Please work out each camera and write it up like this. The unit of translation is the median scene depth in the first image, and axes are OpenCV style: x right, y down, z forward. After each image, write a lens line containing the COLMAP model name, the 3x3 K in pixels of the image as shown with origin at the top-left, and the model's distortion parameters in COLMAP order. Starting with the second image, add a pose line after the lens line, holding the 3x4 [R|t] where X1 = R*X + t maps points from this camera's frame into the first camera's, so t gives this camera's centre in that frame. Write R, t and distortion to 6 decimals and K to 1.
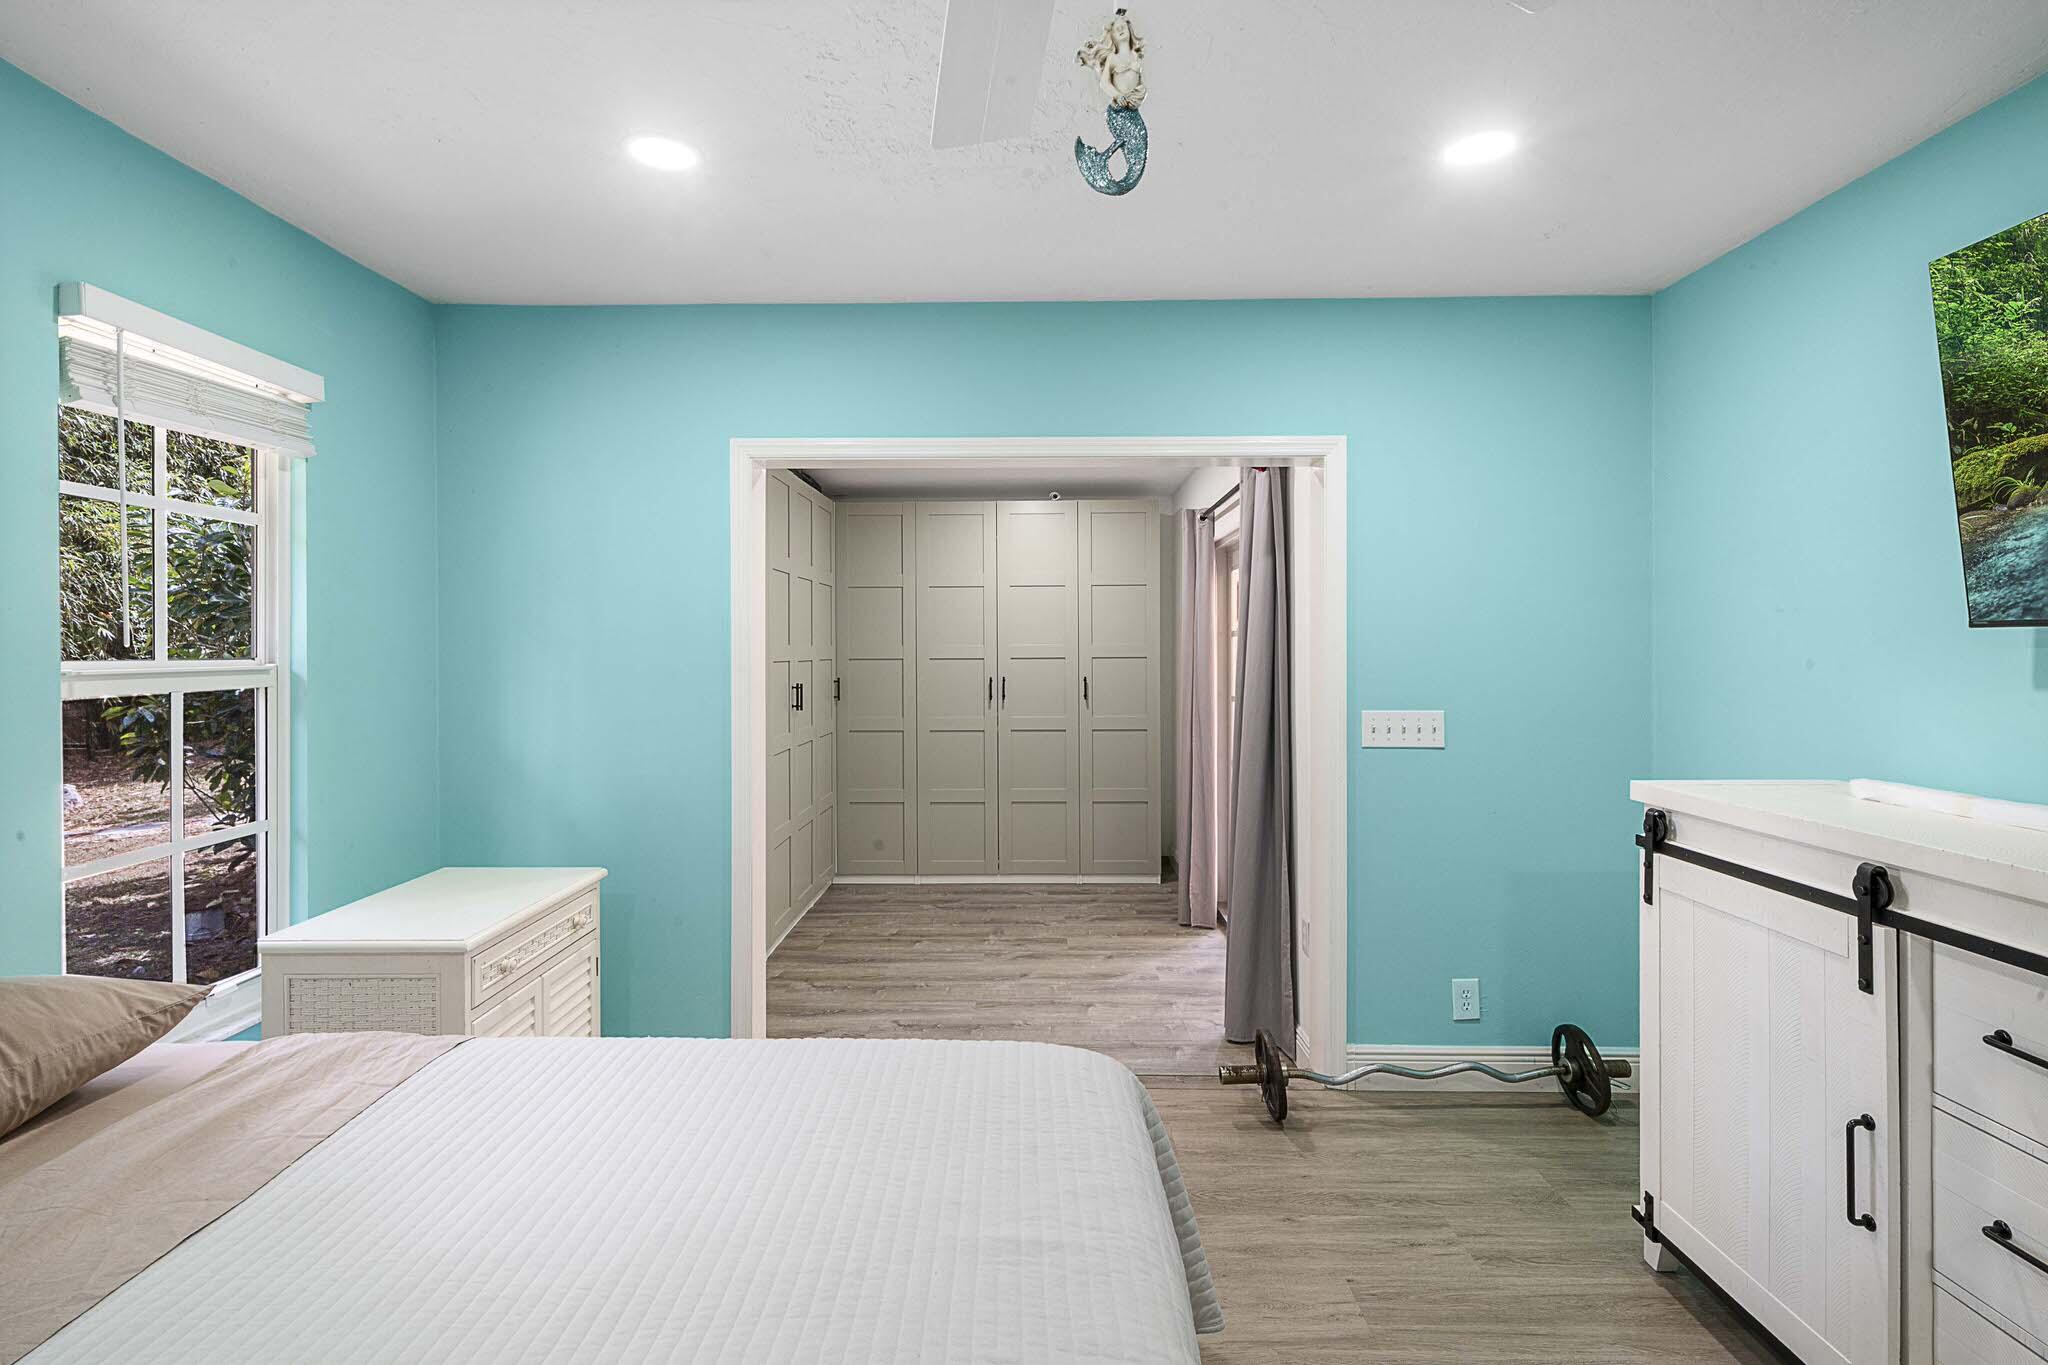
lens RADIAL K [[1010.0, 0, 1023.0], [0, 1010.0, 653.9], [0, 0, 1]] dist [-0.004417, 0.000347]
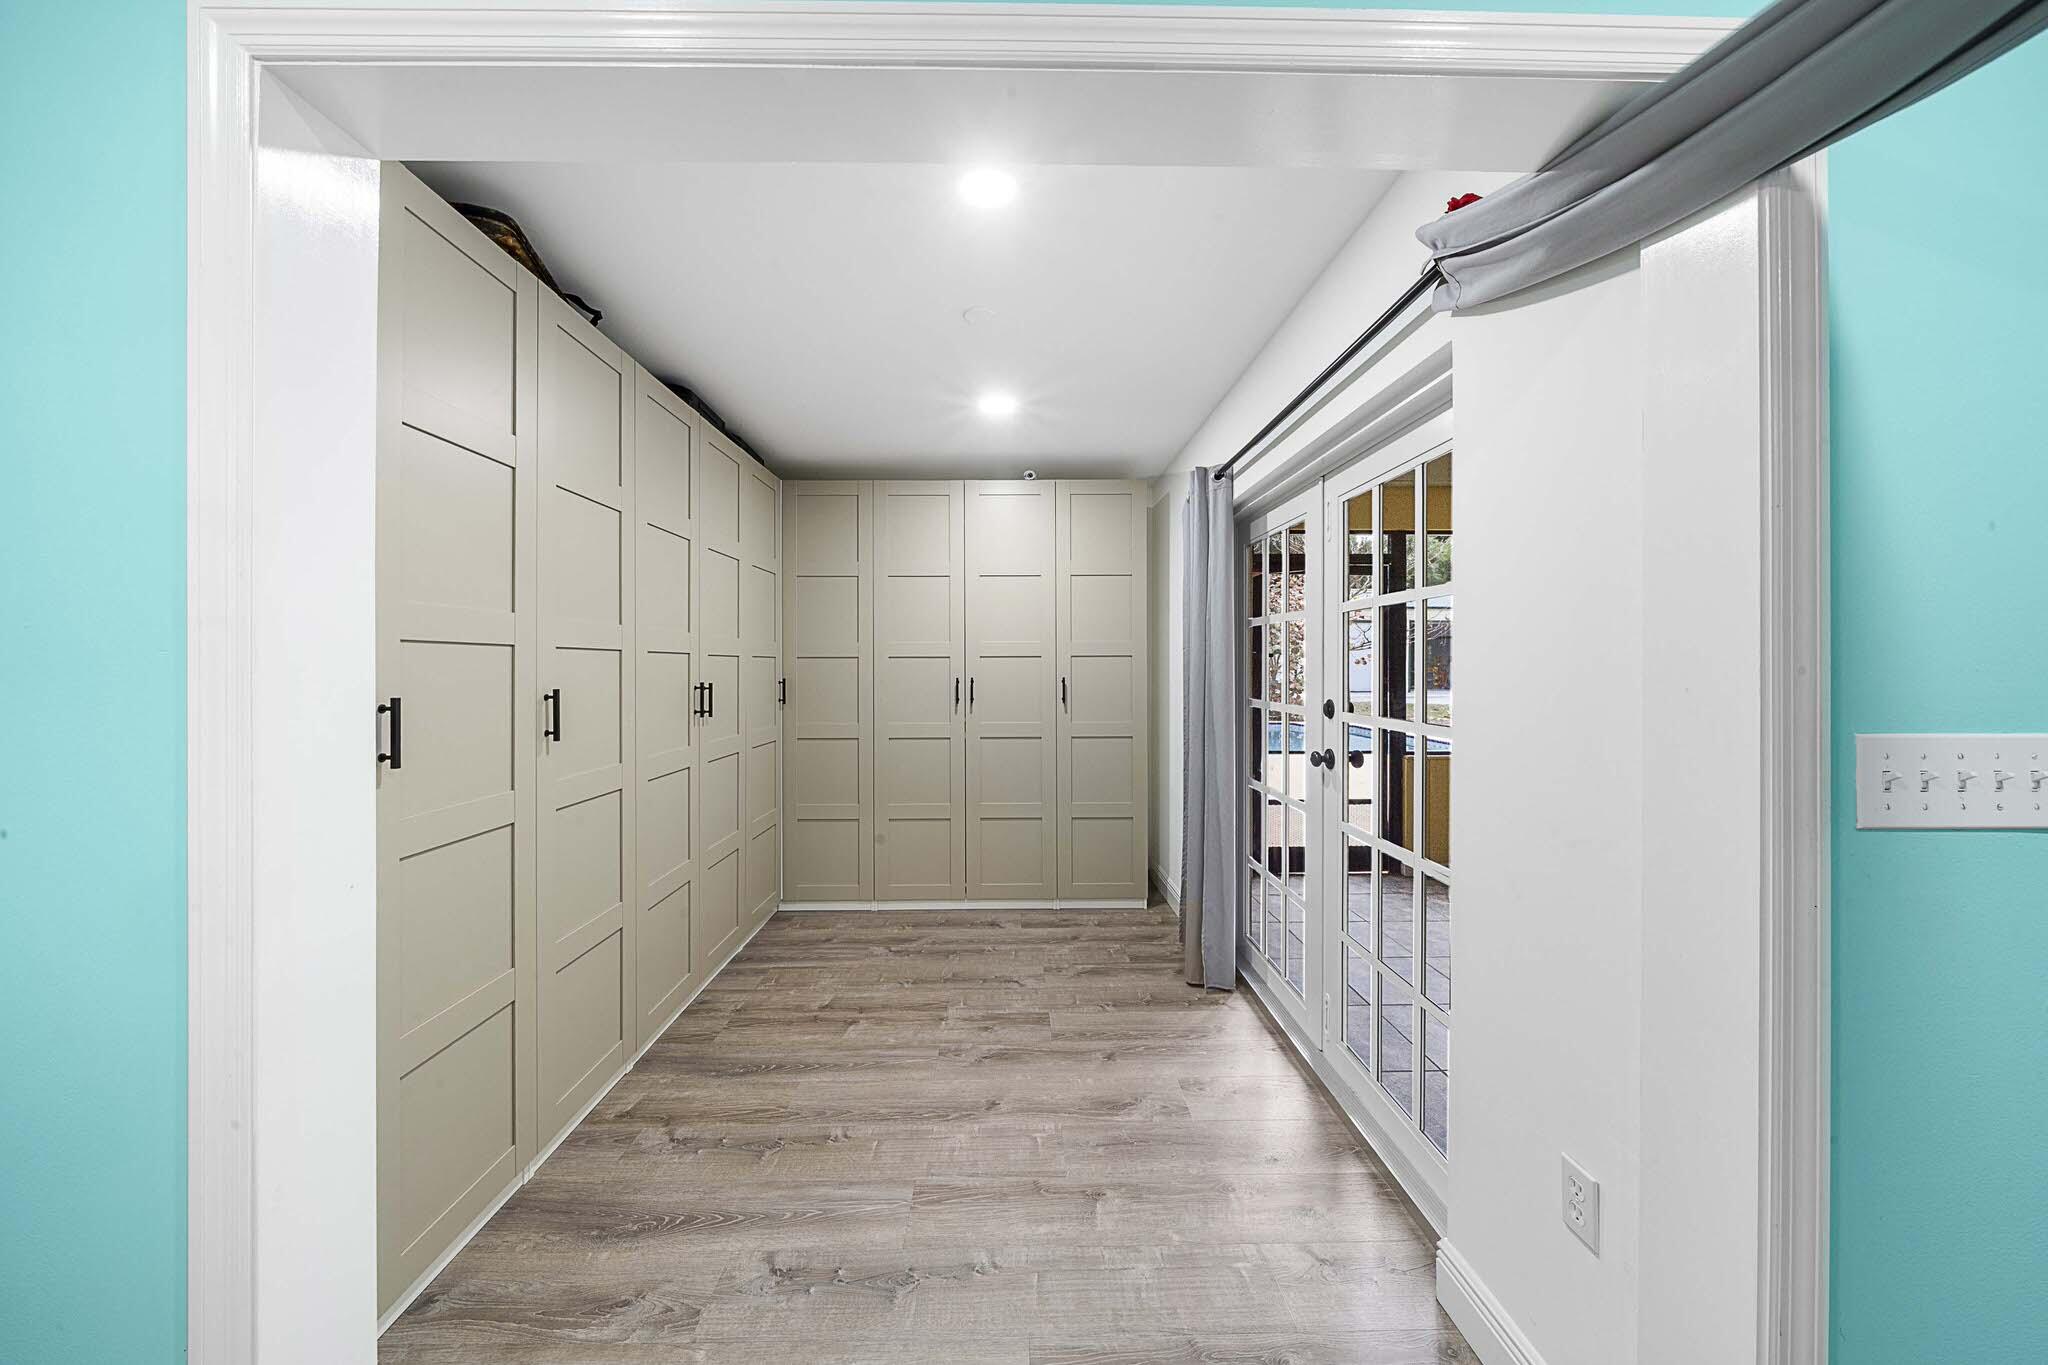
lens RADIAL K [[709.7, 0, 1037.1], [0, 709.7, 670.1], [0, 0, 1]] dist [-0.007420, -0.000782]
pose [[0.998369, 0.002076, 0.057059, 0.004109], [-0.002037, 0.999998, -0.000726, 0.027323], [-0.057061, 0.000608, 0.998371, 0.616269]]
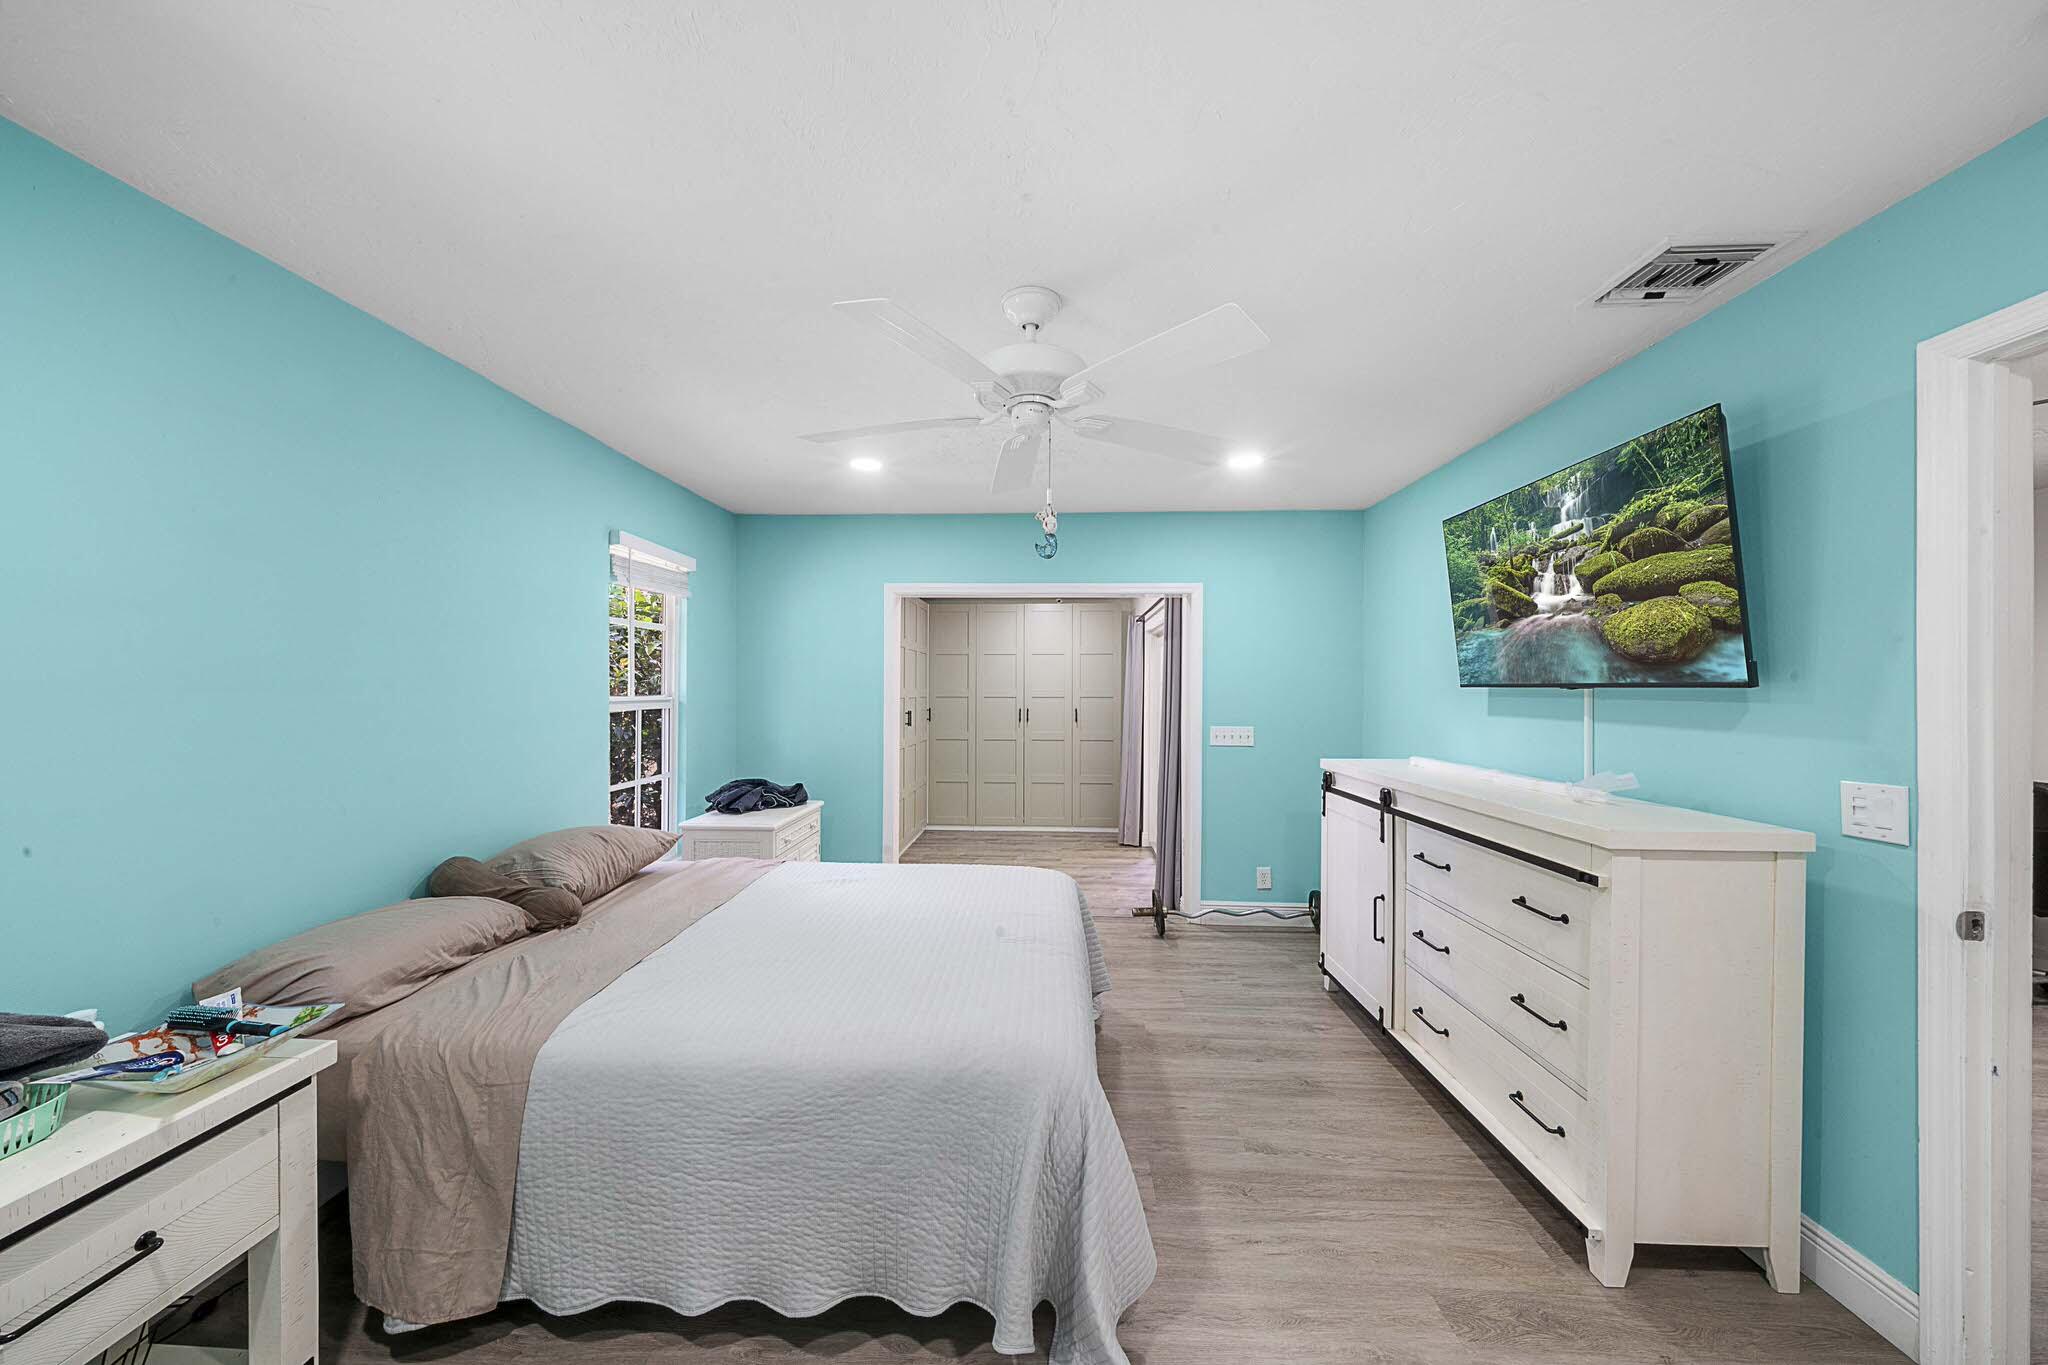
lens RADIAL K [[709.7, 0, 1007.3], [0, 709.7, 686.2], [0, 0, 1]] dist [-0.007420, -0.000782]
pose [[0.998408, 0.007355, -0.055931, 0.021061], [-0.007947, 0.999915, -0.010370, -0.002193], [0.055850, 0.010798, 0.998381, -0.297269]]
